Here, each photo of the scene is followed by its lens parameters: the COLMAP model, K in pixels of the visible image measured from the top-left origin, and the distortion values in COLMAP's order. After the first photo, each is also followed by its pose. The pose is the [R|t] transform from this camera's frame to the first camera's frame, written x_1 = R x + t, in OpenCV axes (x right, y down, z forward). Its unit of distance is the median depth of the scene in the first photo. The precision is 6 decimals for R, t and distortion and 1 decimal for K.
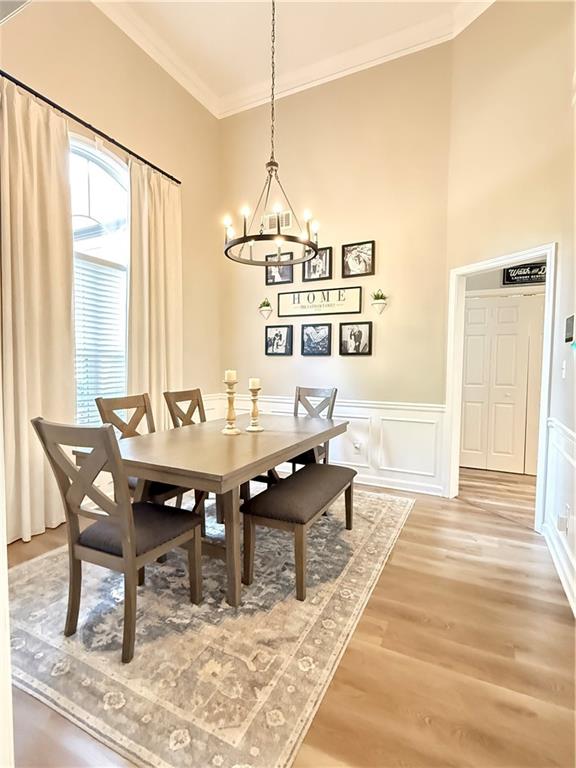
lens RADIAL K [[379.4, 0, 288.7], [0, 379.4, 384.9], [0, 0, 1]] dist [-0.000383, 0.001959]
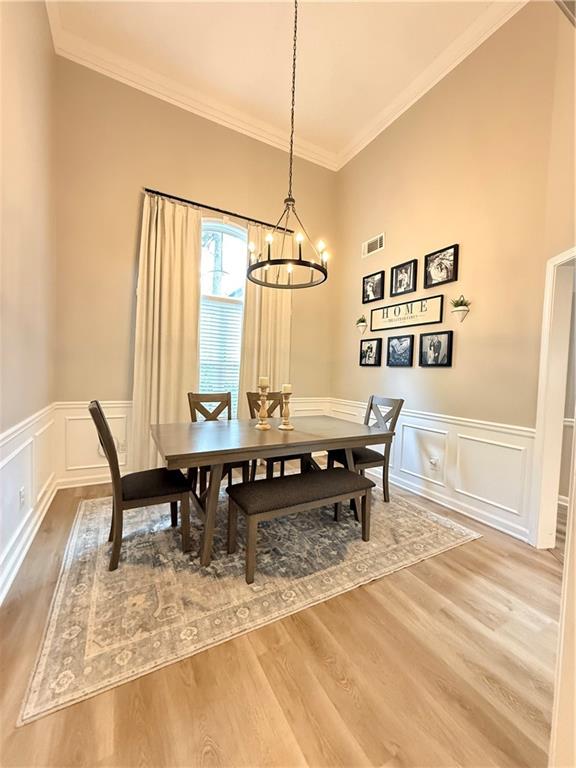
lens RADIAL K [[305.7, 0, 287.4], [0, 305.7, 382.3], [0, 0, 1]] dist [-0.001138, 0.000493]
pose [[0.822587, 0.040017, -0.567230, 0.388535], [-0.055634, 0.998399, -0.010245, -0.011989], [0.565911, 0.039984, 0.823496, 0.190557]]
